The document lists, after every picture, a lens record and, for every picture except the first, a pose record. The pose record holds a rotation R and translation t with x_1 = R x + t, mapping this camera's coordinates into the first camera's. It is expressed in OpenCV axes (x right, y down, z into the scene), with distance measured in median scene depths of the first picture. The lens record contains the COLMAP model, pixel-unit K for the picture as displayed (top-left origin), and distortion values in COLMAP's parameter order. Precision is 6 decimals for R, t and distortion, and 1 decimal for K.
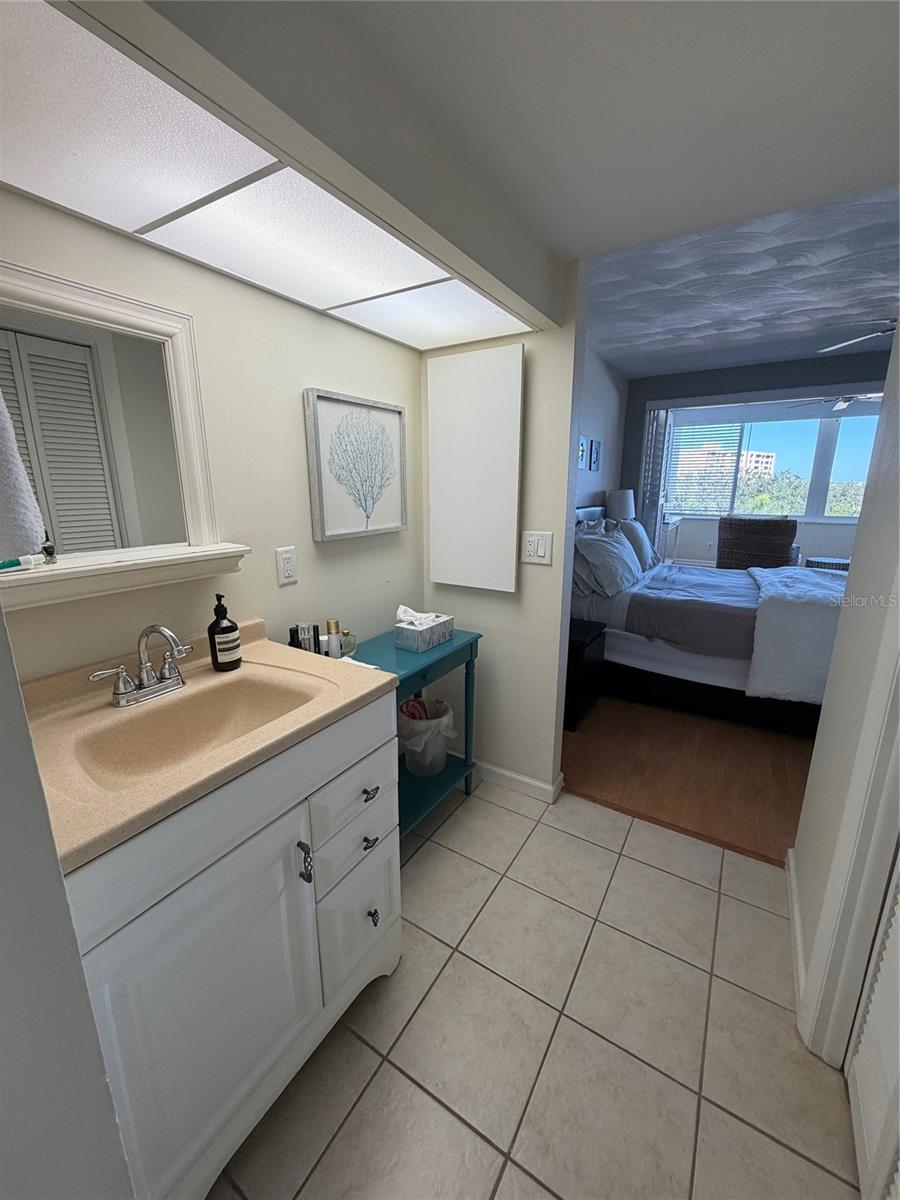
lens RADIAL K [[479.5, 0, 446.7], [0, 479.5, 606.2], [0, 0, 1]] dist [-0.000770, 0.000566]
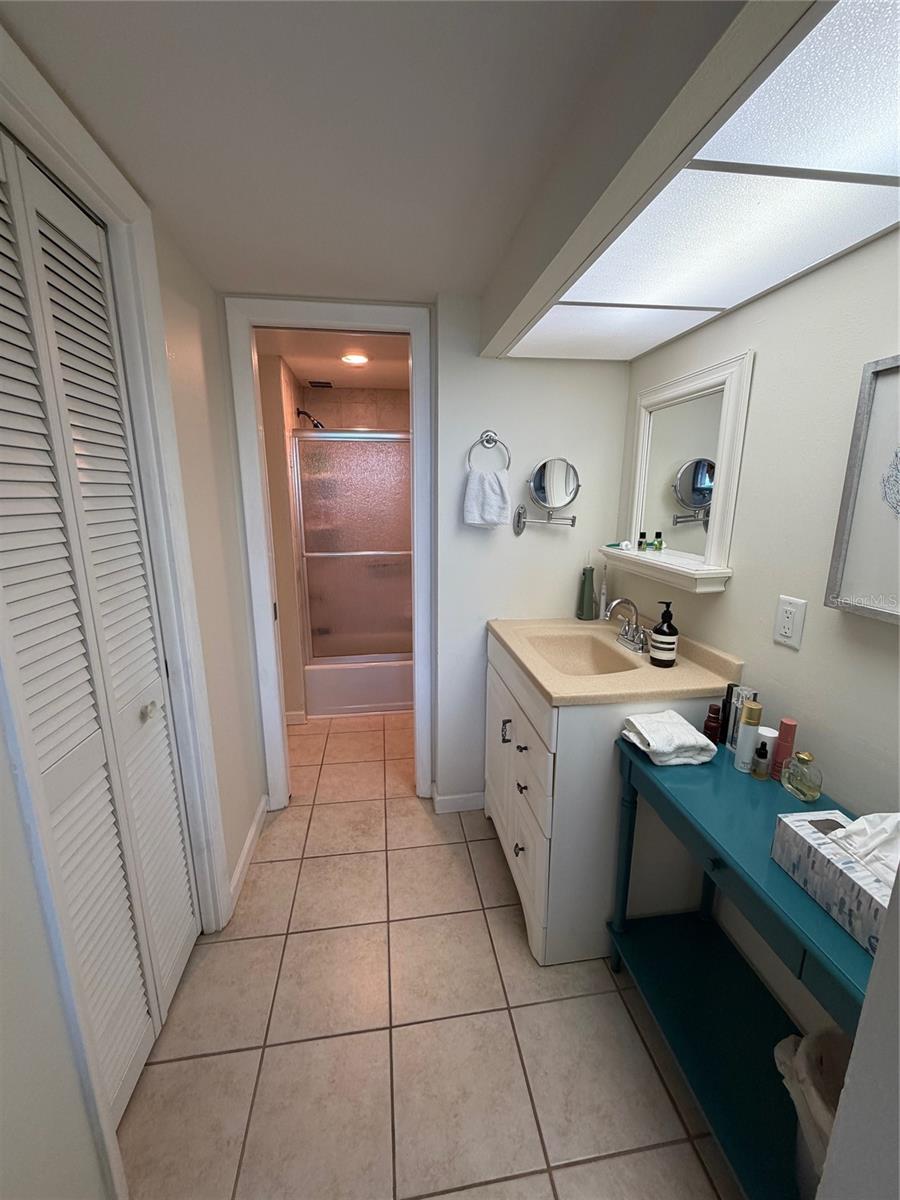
lens RADIAL K [[479.5, 0, 444.2], [0, 479.5, 599.1], [0, 0, 1]] dist [-0.000770, 0.000566]
pose [[-0.763118, 0.147036, -0.629311, 0.548054], [-0.148479, 0.907835, 0.392161, -0.333405], [0.628972, 0.392705, -0.670953, 1.157154]]
